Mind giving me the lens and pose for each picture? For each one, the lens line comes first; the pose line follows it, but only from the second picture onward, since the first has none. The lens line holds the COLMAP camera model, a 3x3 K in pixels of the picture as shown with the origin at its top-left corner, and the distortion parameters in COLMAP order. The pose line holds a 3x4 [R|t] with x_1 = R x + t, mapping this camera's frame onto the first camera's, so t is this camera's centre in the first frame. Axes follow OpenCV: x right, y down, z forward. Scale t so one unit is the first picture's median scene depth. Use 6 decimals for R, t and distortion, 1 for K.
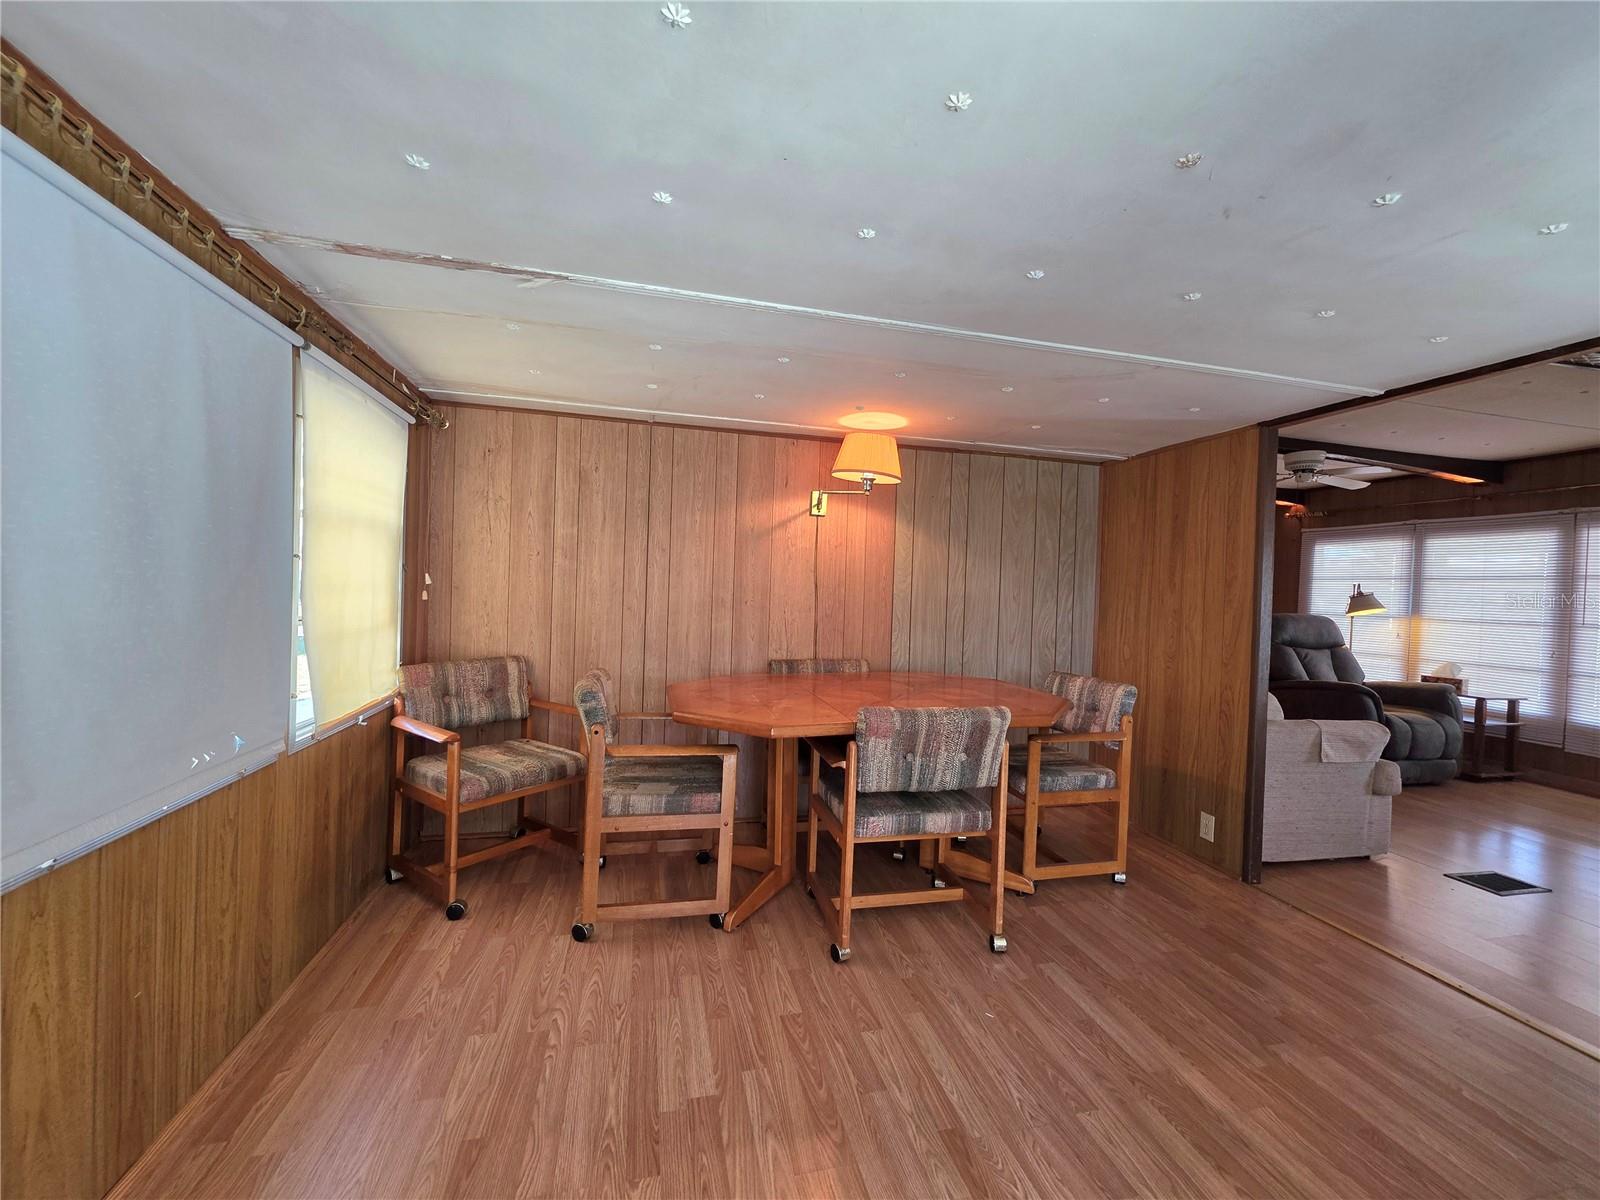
lens RADIAL K [[635.7, 0, 799.8], [0, 635.7, 593.4], [0, 0, 1]] dist [0.002915, 0.000215]
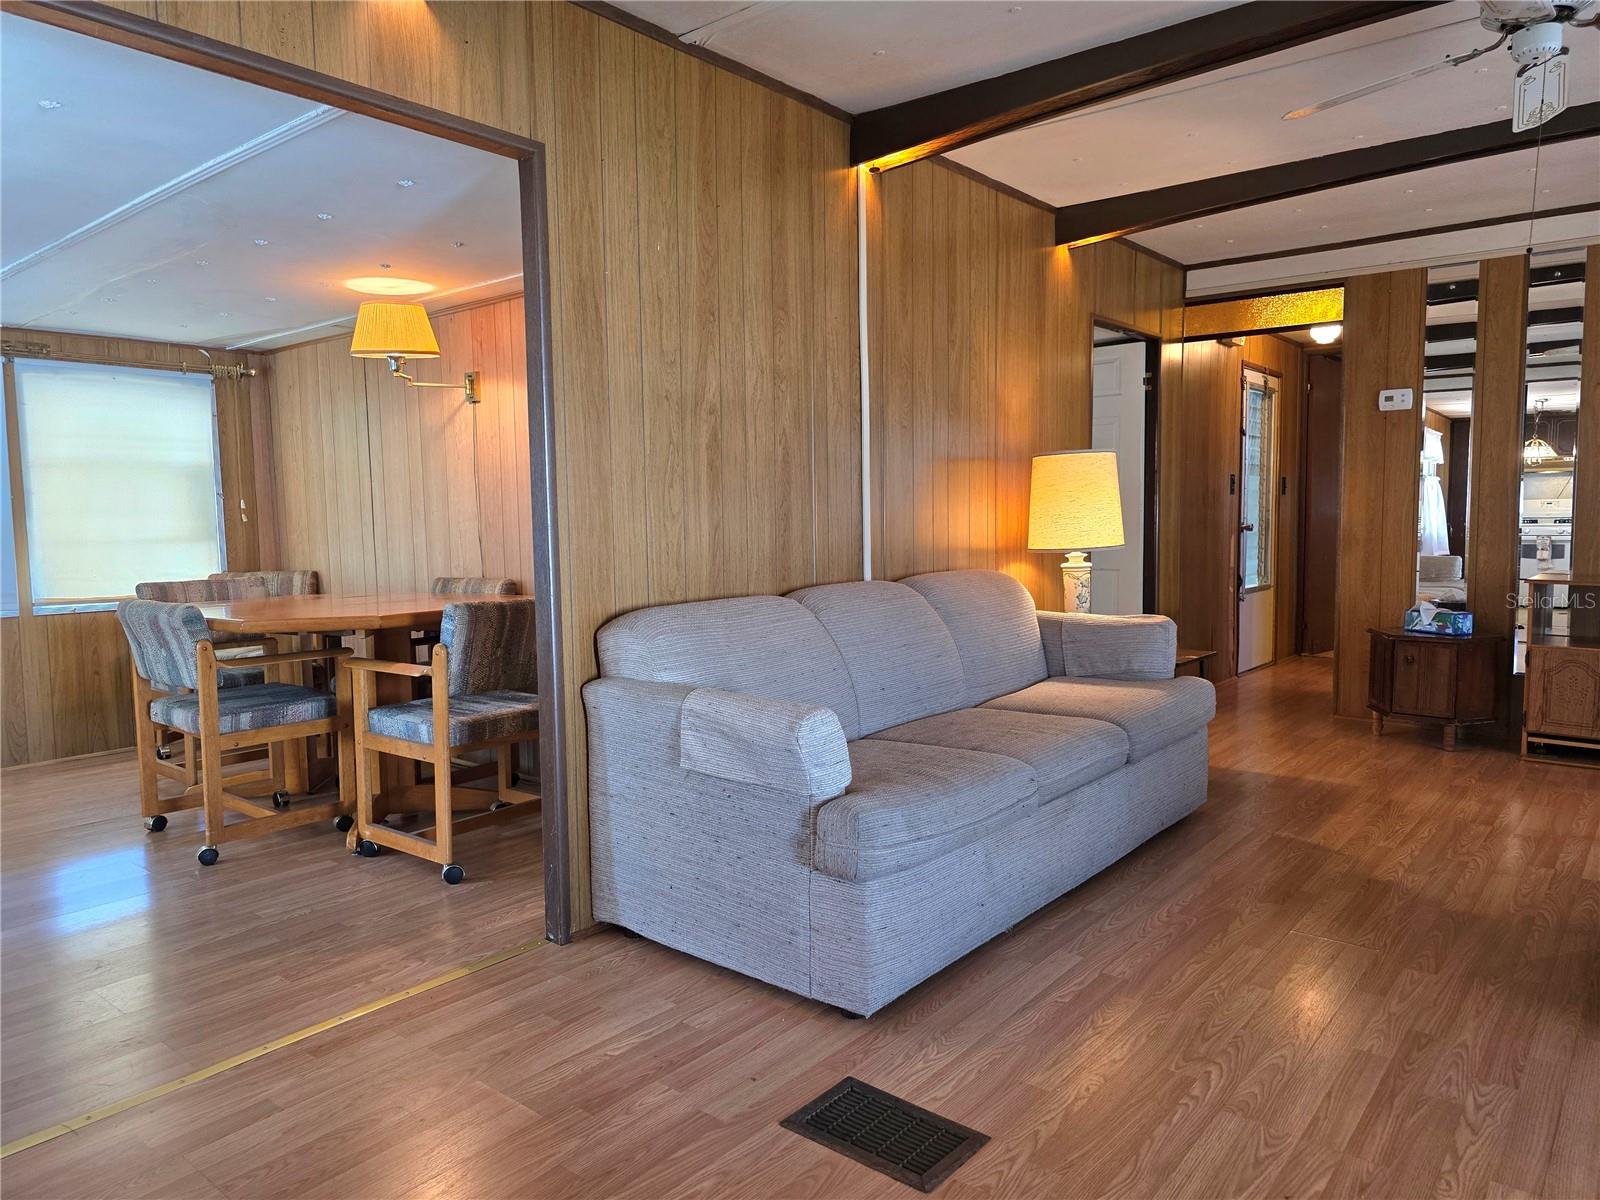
lens RADIAL K [[1065.8, 0, 800.0], [0, 1065.8, 600.0], [0, 0, 1]] dist [0.062916, -0.061863]
pose [[0.591765, 0.016894, -0.805934, 0.976458], [0.031240, 0.998549, 0.043870, 0.059400], [0.805505, -0.051138, 0.590378, 0.359878]]
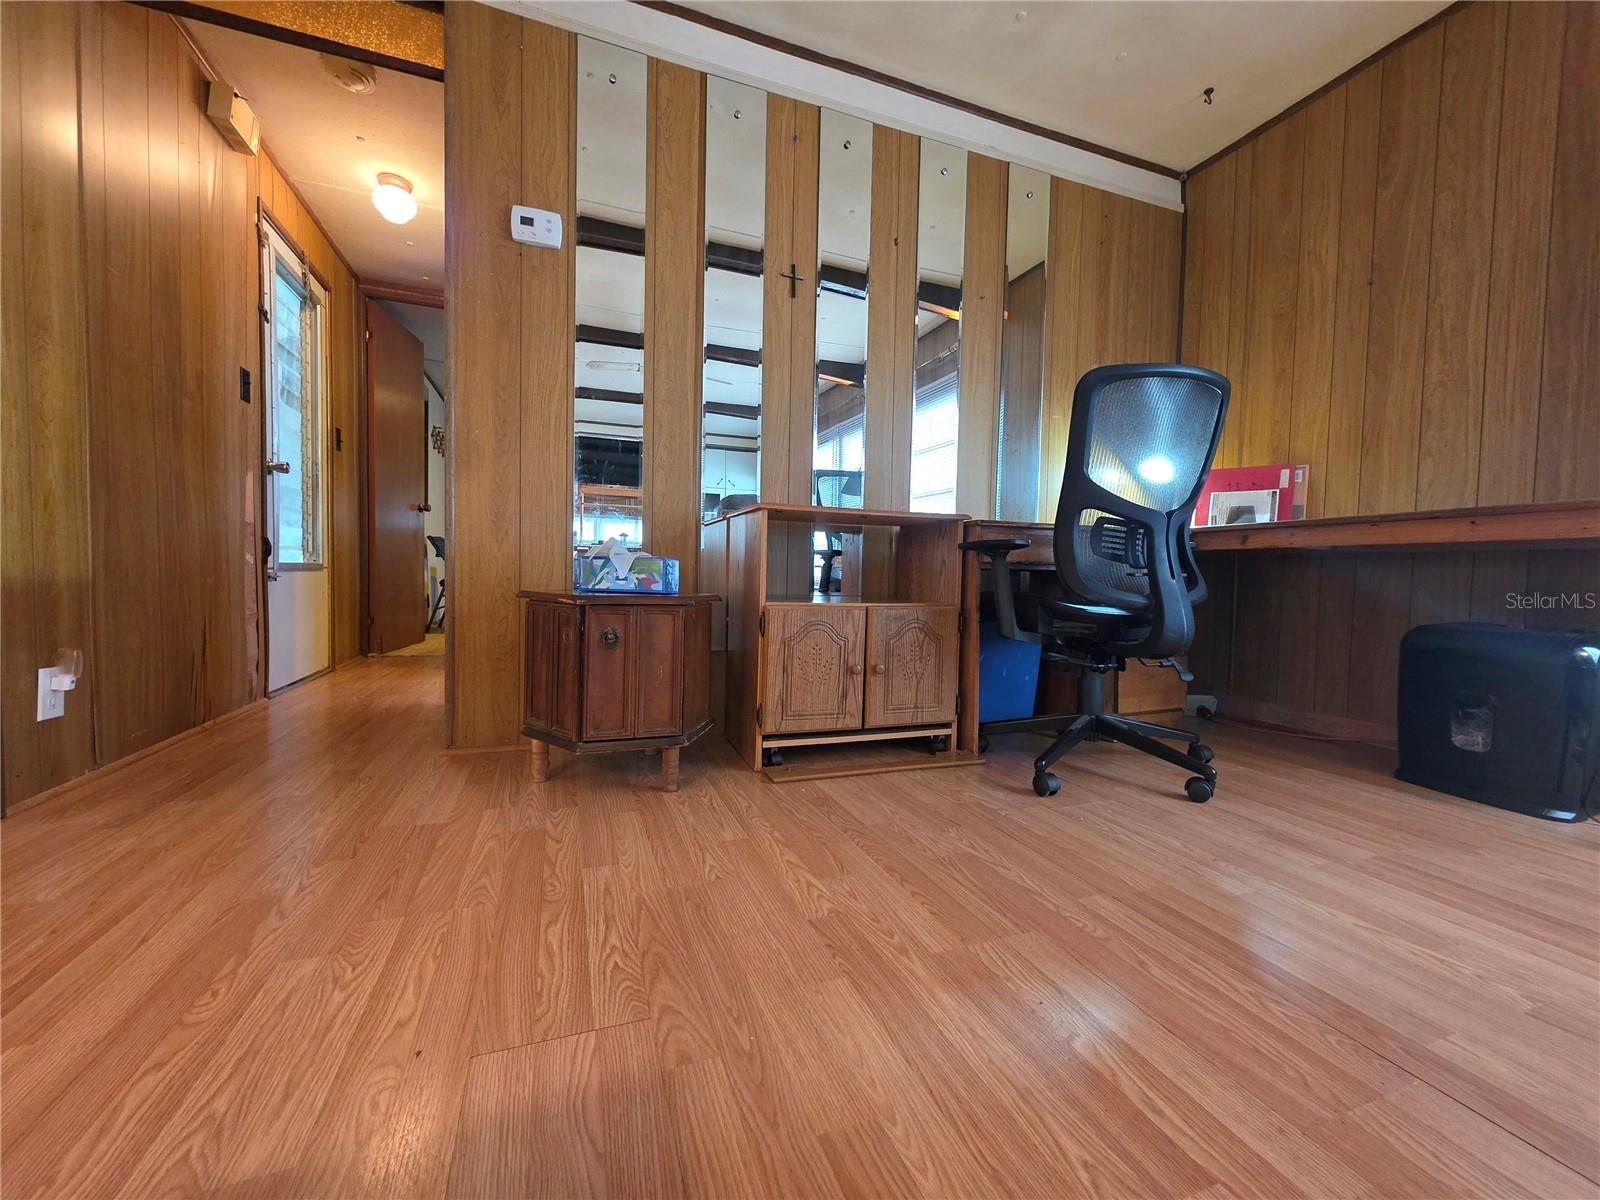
lens RADIAL K [[635.7, 0, 799.8], [0, 635.7, 593.4], [0, 0, 1]] dist [0.002915, 0.000215]
pose [[0.993361, -0.023967, 0.112517, 0.550507], [0.020384, 0.999251, 0.032888, 0.147055], [-0.113221, -0.030376, 0.993105, 1.098470]]
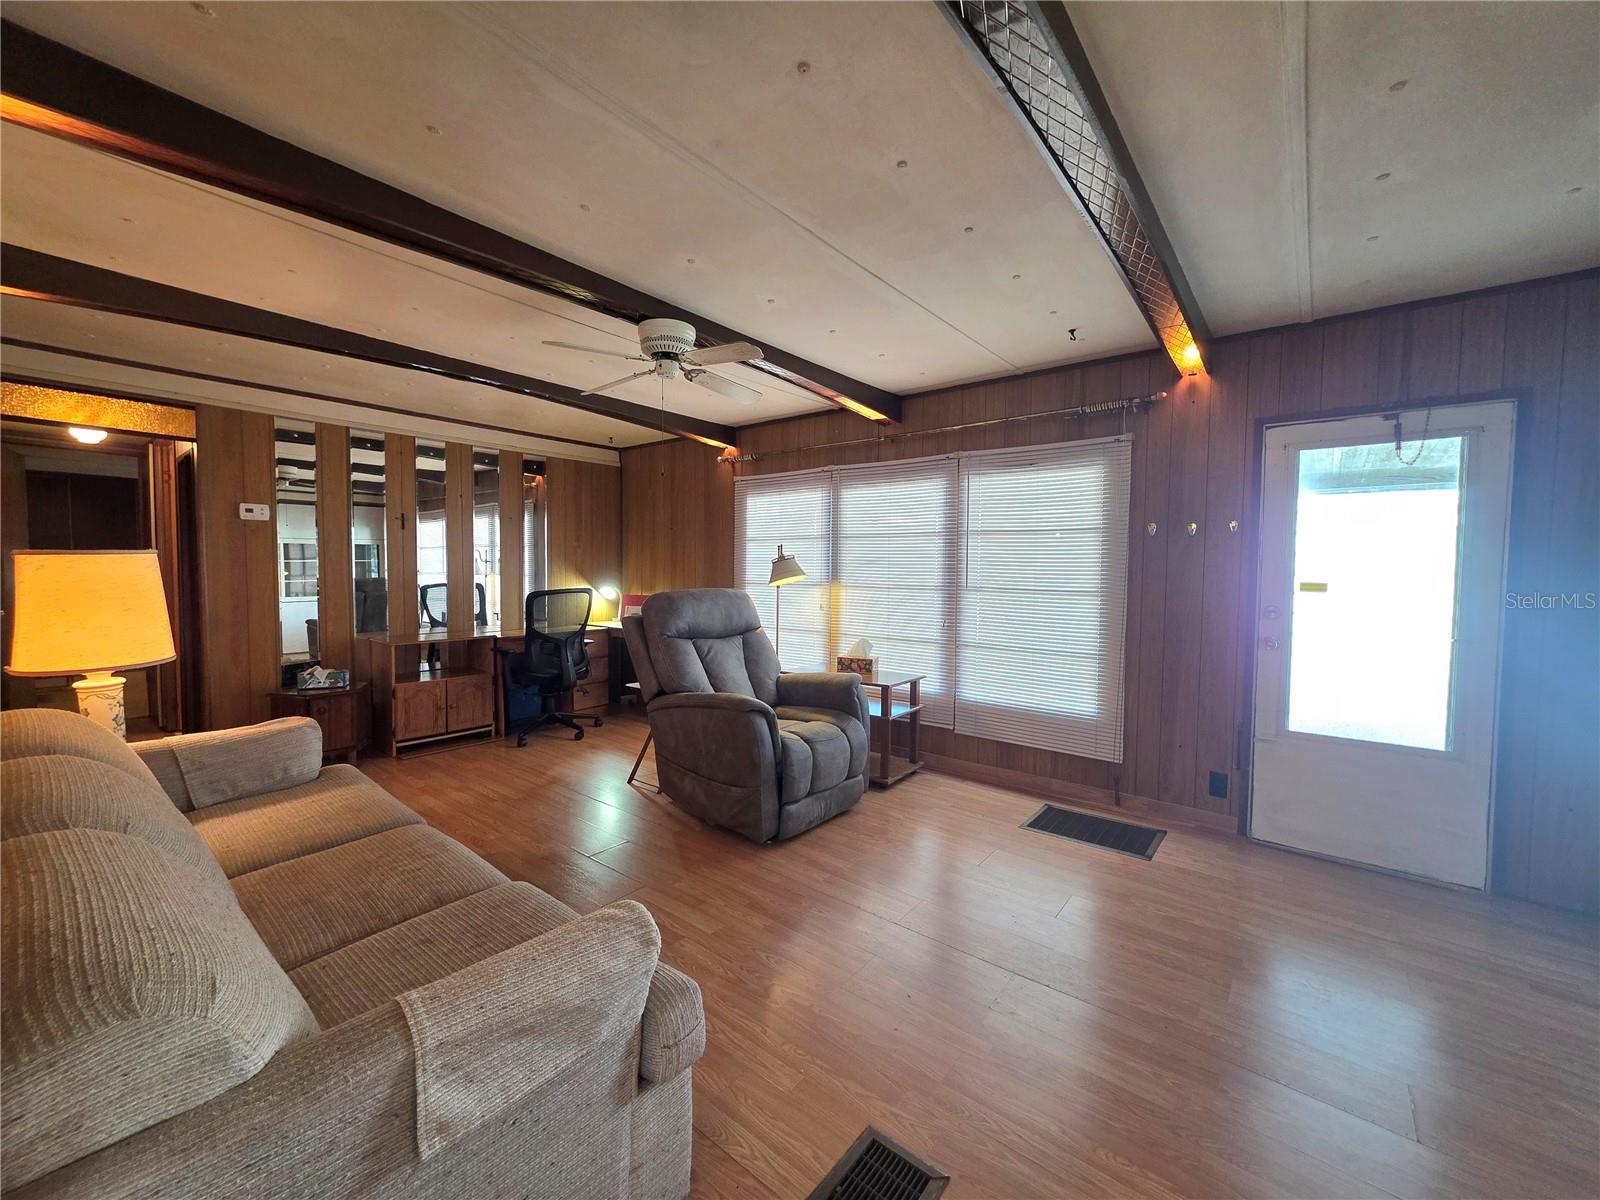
lens RADIAL K [[635.7, 0, 799.8], [0, 635.7, 593.4], [0, 0, 1]] dist [0.002915, 0.000215]
pose [[0.798626, -0.059159, 0.598913, 0.498539], [0.028980, 0.997783, 0.059914, -0.001773], [-0.601129, -0.030493, 0.798570, 0.421813]]
